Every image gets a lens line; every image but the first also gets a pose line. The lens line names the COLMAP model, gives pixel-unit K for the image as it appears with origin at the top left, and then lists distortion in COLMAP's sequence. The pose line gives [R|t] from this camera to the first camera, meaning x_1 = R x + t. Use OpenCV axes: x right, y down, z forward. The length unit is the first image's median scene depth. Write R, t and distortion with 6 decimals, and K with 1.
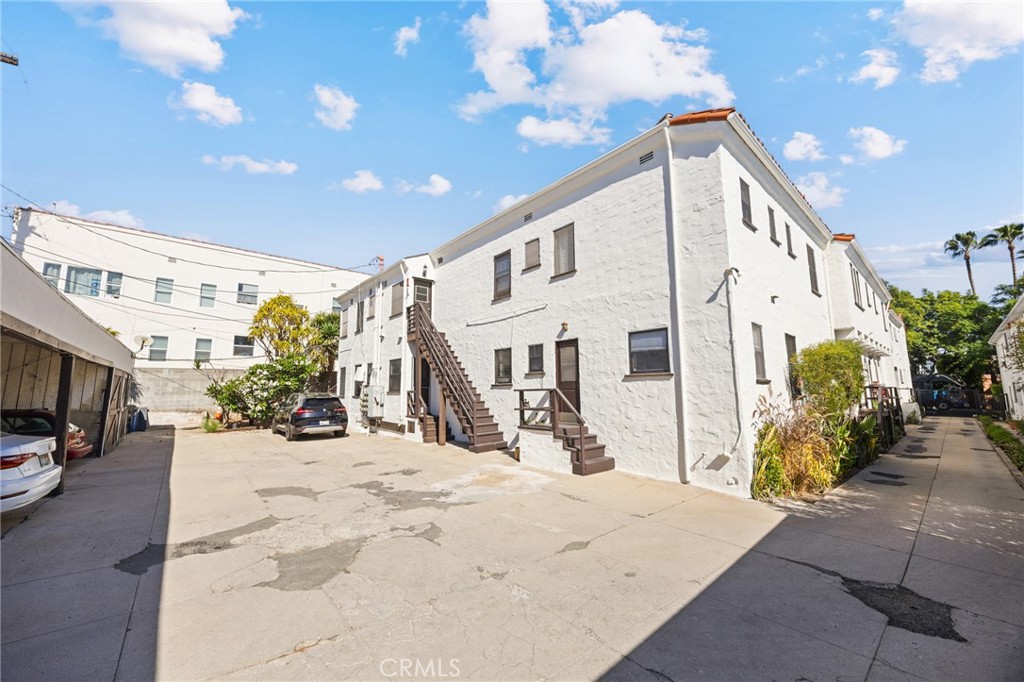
lens RADIAL K [[382.5, 0, 508.3], [0, 382.5, 336.3], [0, 0, 1]] dist [-0.001637, 0.000049]
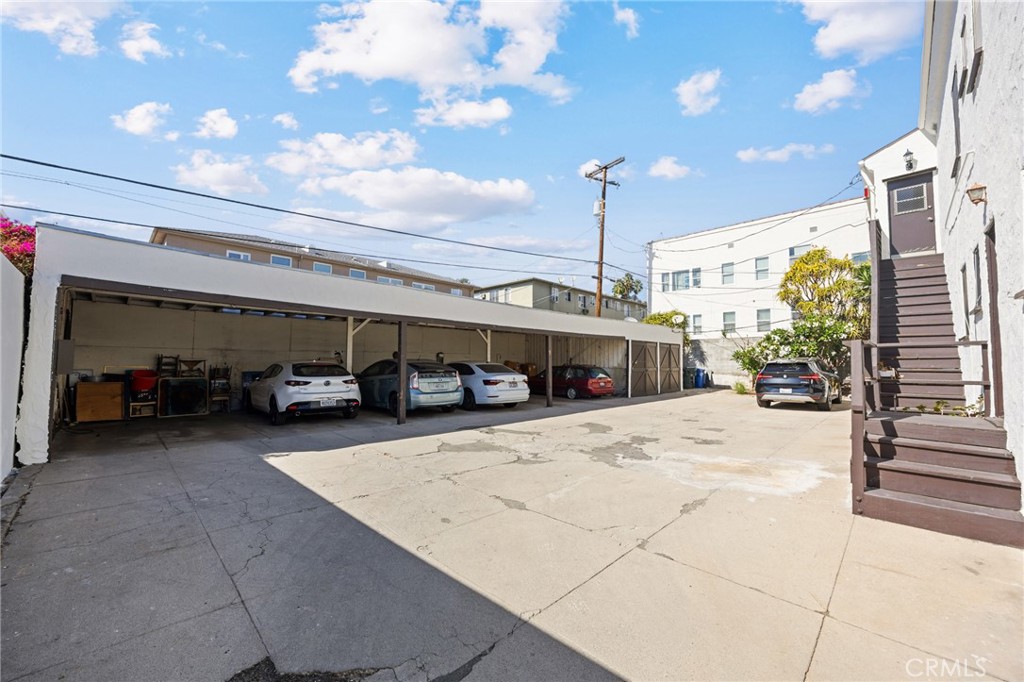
lens RADIAL K [[392.3, 0, 509.9], [0, 392.3, 341.2], [0, 0, 1]] dist [-0.001924, 0.000065]
pose [[0.091865, -0.043160, -0.994836, 0.737986], [0.133104, 0.990627, -0.030686, 0.111073], [0.986835, -0.129598, 0.096749, 0.600214]]
